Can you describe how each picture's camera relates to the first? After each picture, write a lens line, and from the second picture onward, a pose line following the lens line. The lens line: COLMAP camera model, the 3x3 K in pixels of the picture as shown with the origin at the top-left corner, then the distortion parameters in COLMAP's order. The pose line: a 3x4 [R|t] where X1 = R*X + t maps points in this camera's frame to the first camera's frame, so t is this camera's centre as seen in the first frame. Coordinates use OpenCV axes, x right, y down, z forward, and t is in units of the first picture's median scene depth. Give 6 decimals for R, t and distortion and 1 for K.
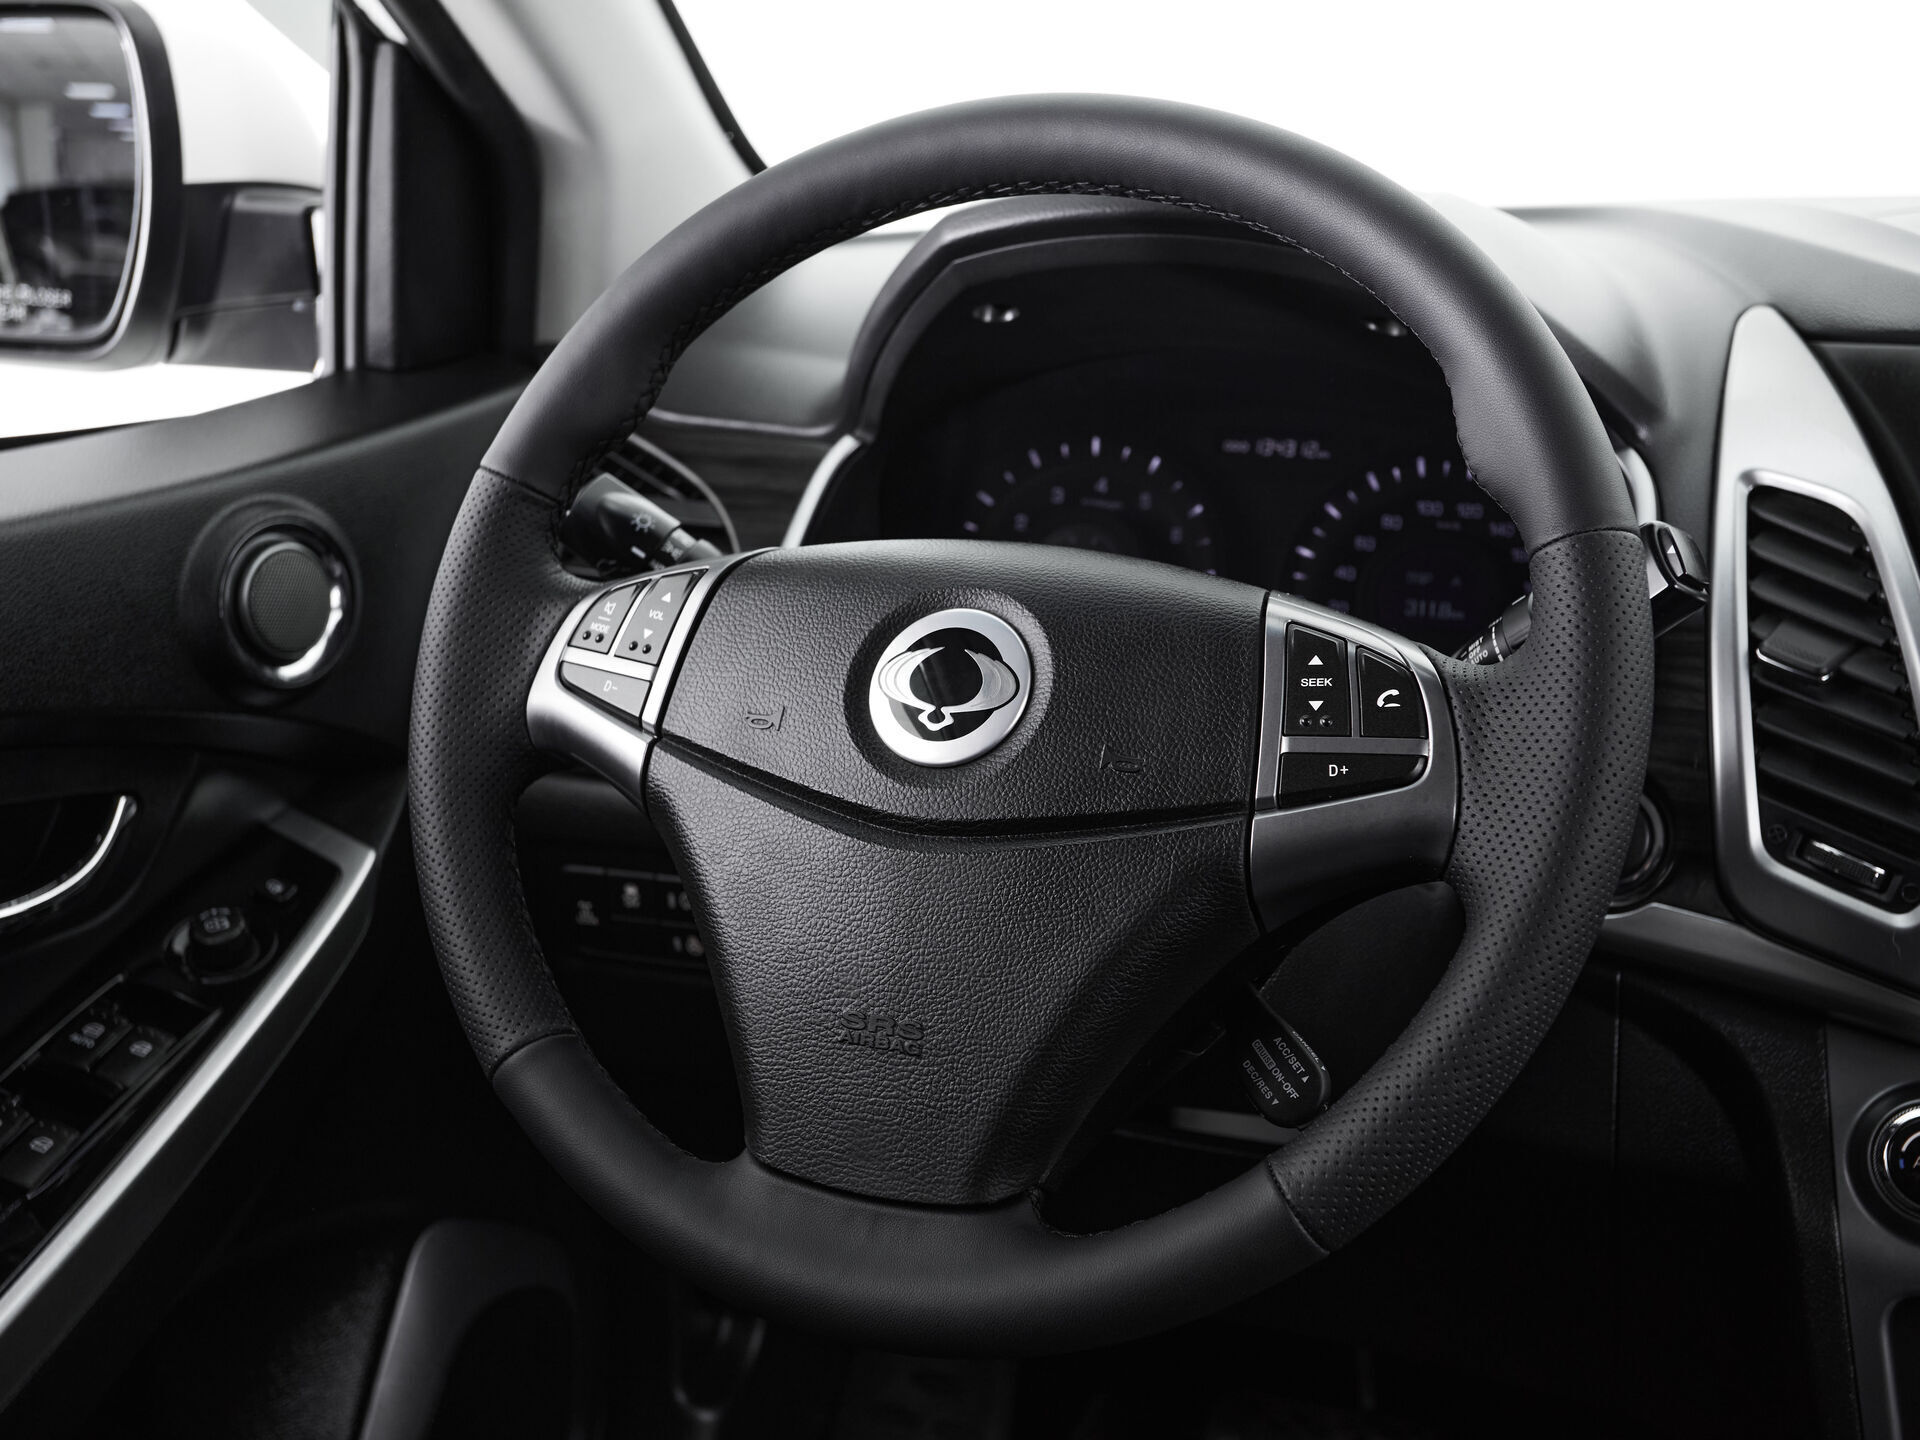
lens RADIAL K [[2346.3, 0, 939.0], [0, 2346.3, 714.0], [0, 0, 1]] dist [0.030162, 0.000000]
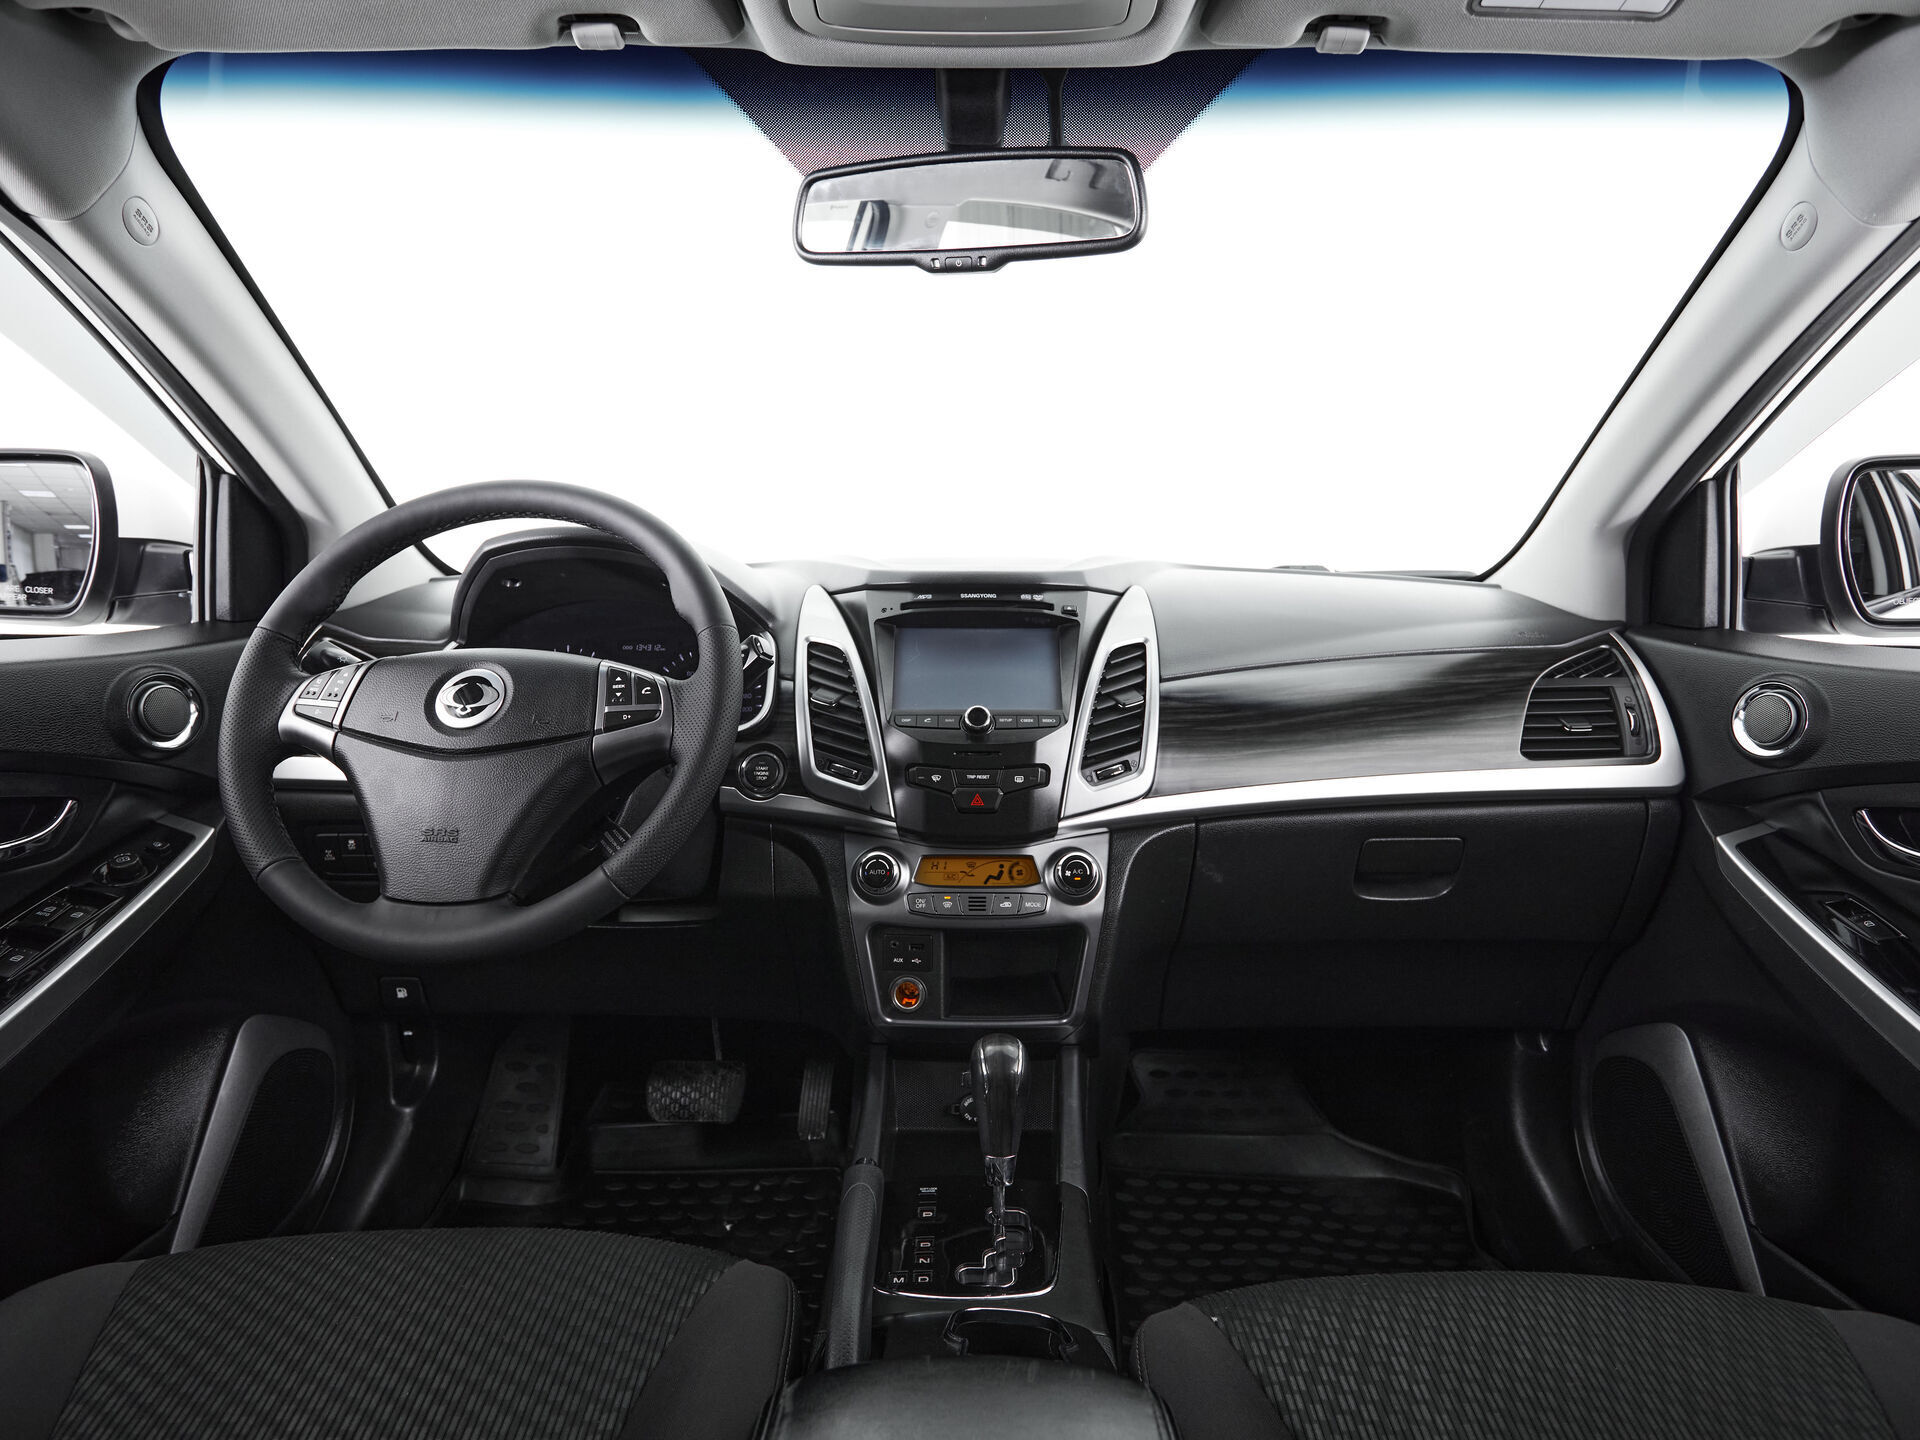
lens RADIAL K [[1021.0, 0, 965.1], [0, 1021.0, 719.7], [0, 0, 1]] dist [-0.003989, -0.002492]
pose [[0.933389, -0.032672, 0.357375, 0.092029], [0.080570, 0.989503, -0.119969, 0.156757], [-0.349704, 0.140772, 0.926224, -0.157626]]
